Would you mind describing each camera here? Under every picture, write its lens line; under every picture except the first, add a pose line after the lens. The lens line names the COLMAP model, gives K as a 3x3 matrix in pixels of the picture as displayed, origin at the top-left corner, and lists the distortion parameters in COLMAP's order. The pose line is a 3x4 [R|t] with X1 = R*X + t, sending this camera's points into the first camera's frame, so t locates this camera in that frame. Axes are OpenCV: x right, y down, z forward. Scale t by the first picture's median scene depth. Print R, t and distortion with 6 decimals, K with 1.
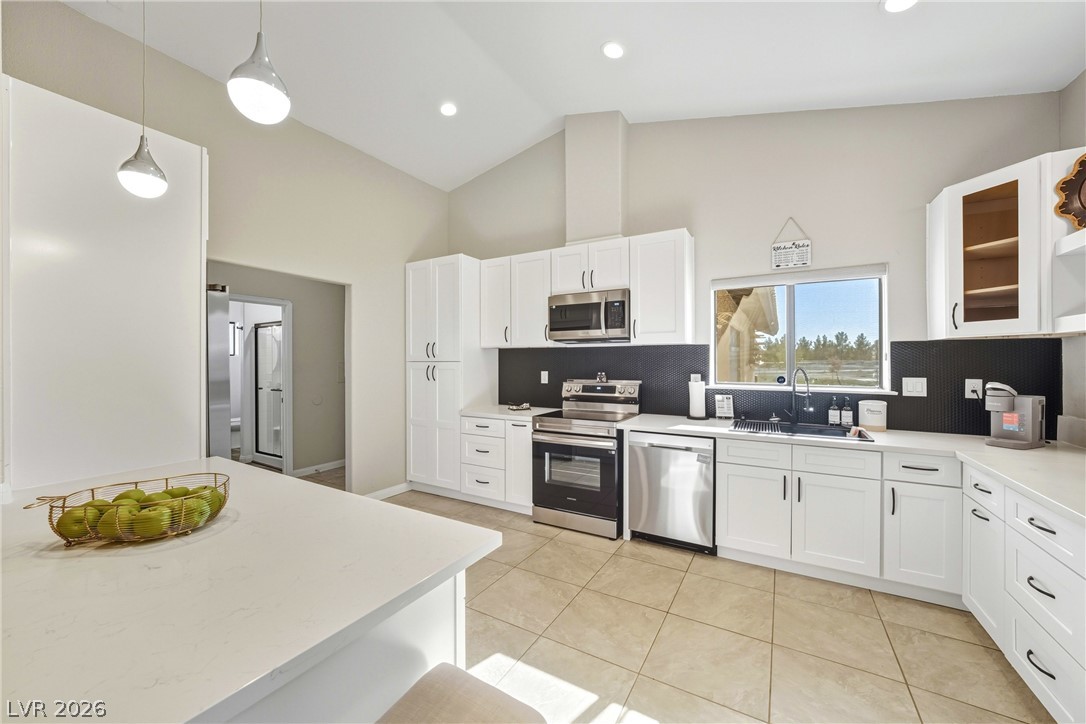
lens RADIAL K [[404.7, 0, 545.8], [0, 404.7, 360.6], [0, 0, 1]] dist [-0.025074, 0.005997]
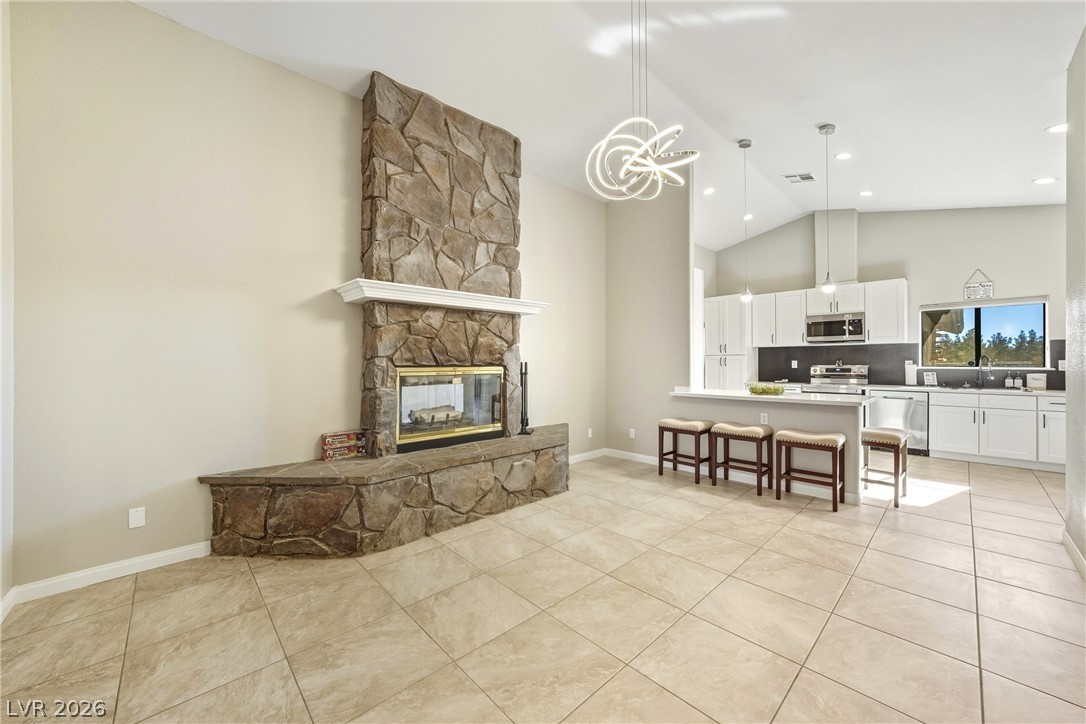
lens RADIAL K [[404.7, 0, 545.4], [0, 404.7, 362.5], [0, 0, 1]] dist [-0.025074, 0.005997]
pose [[0.960709, -0.000918, -0.277557, -0.667477], [0.000689, 0.999999, -0.000925, 0.043754], [0.277558, 0.000698, 0.960709, -1.090601]]
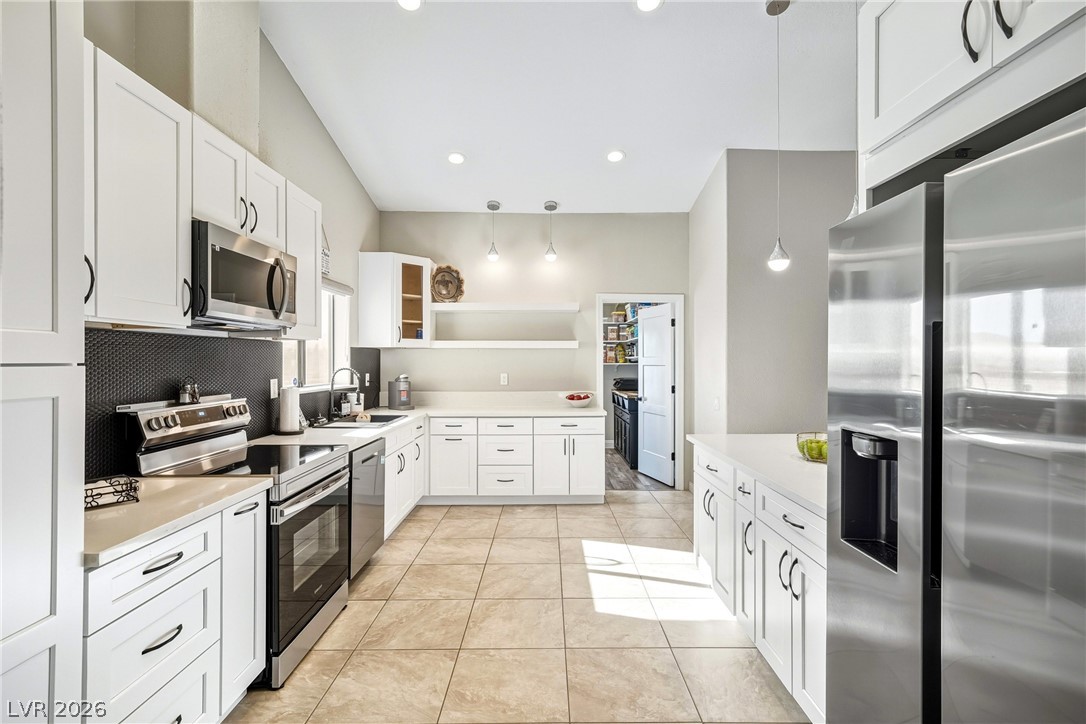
lens RADIAL K [[510.3, 0, 547.9], [0, 510.3, 357.1], [0, 0, 1]] dist [-0.001026, -0.000680]
pose [[-0.501919, 0.005444, 0.864897, -0.775471], [0.000086, 0.999981, -0.006244, -0.002921], [-0.864914, -0.003059, -0.501910, 1.082032]]
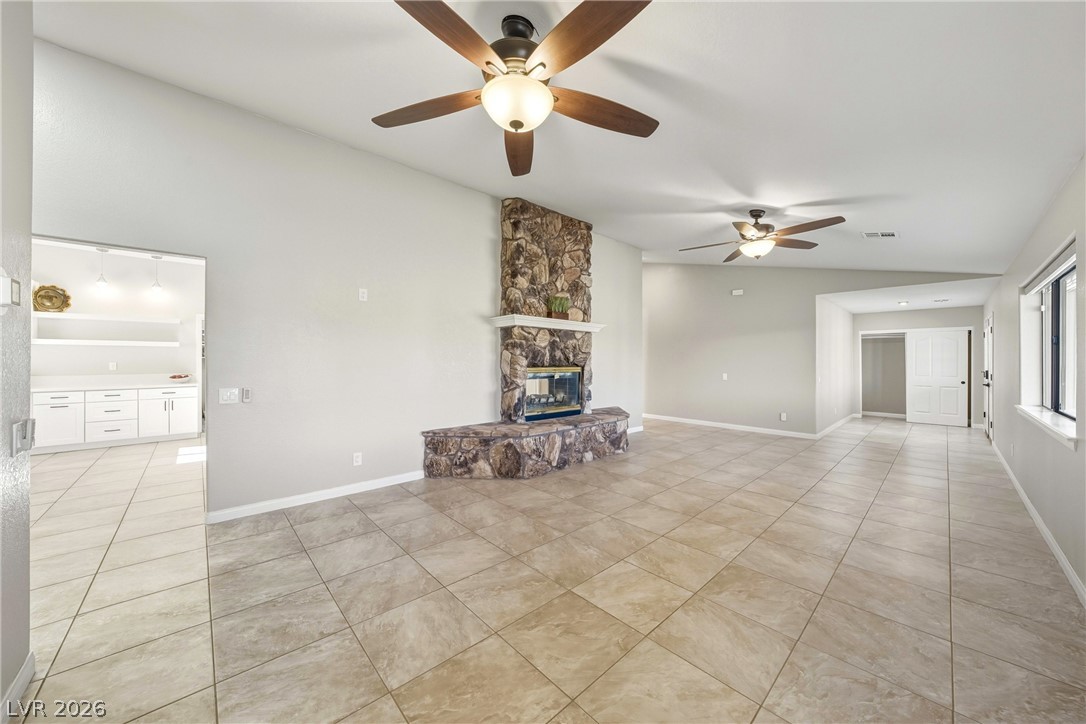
lens RADIAL K [[381.0, 0, 543.2], [0, 381.0, 361.3], [0, 0, 1]] dist [-0.011778, 0.001700]
pose [[-0.955399, -0.004120, 0.295289, -1.793297], [-0.003525, 0.999991, 0.002549, 0.022069], [-0.295297, 0.001395, -0.955405, 1.493959]]
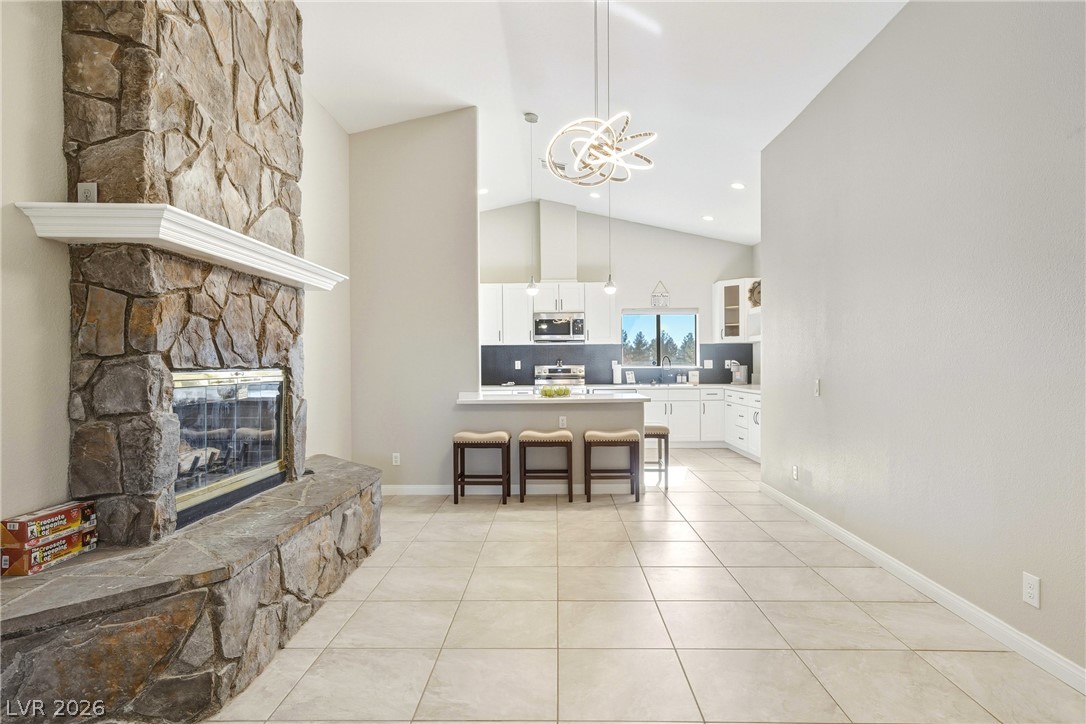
lens RADIAL K [[581.5, 0, 549.7], [0, 581.5, 366.2], [0, 0, 1]] dist [0.009743, 0.002848]
pose [[0.869616, -0.008088, 0.493662, -1.213548], [0.006743, 0.999967, 0.004505, 0.046274], [-0.493683, -0.000588, 0.869642, -1.164157]]
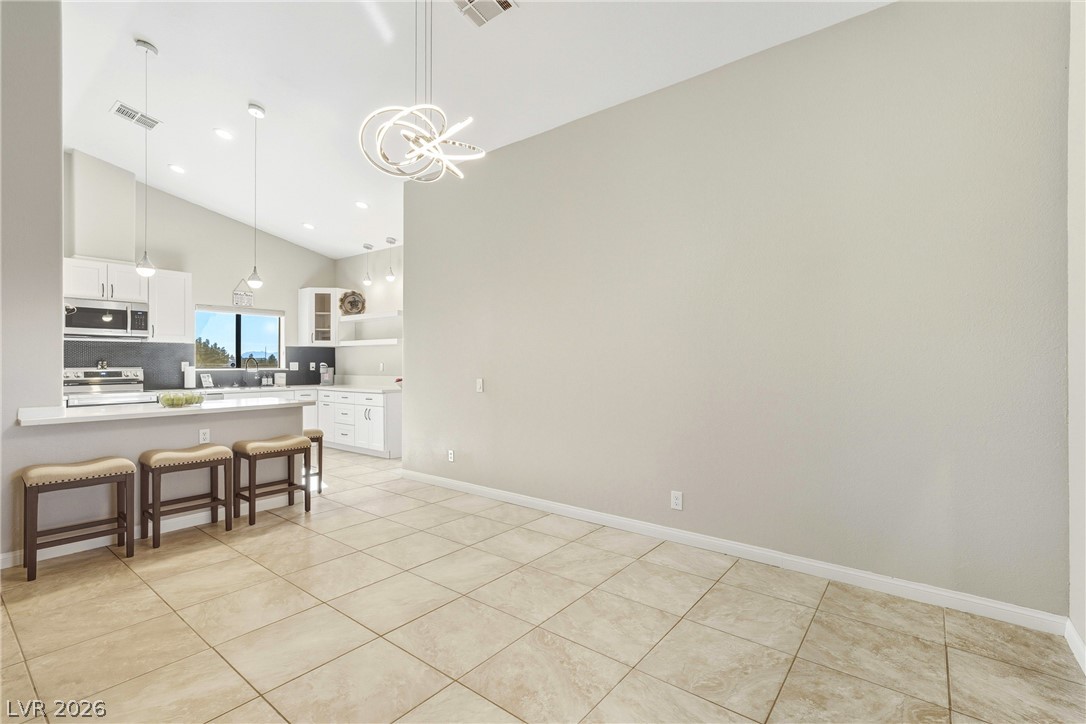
lens RADIAL K [[486.7, 0, 547.6], [0, 486.7, 361.3], [0, 0, 1]] dist [-0.000533, 0.002005]
pose [[0.135927, 0.004693, 0.990708, -1.387357], [0.001059, 0.999988, -0.004883, 0.043160], [-0.990718, 0.001713, 0.135920, -0.700046]]
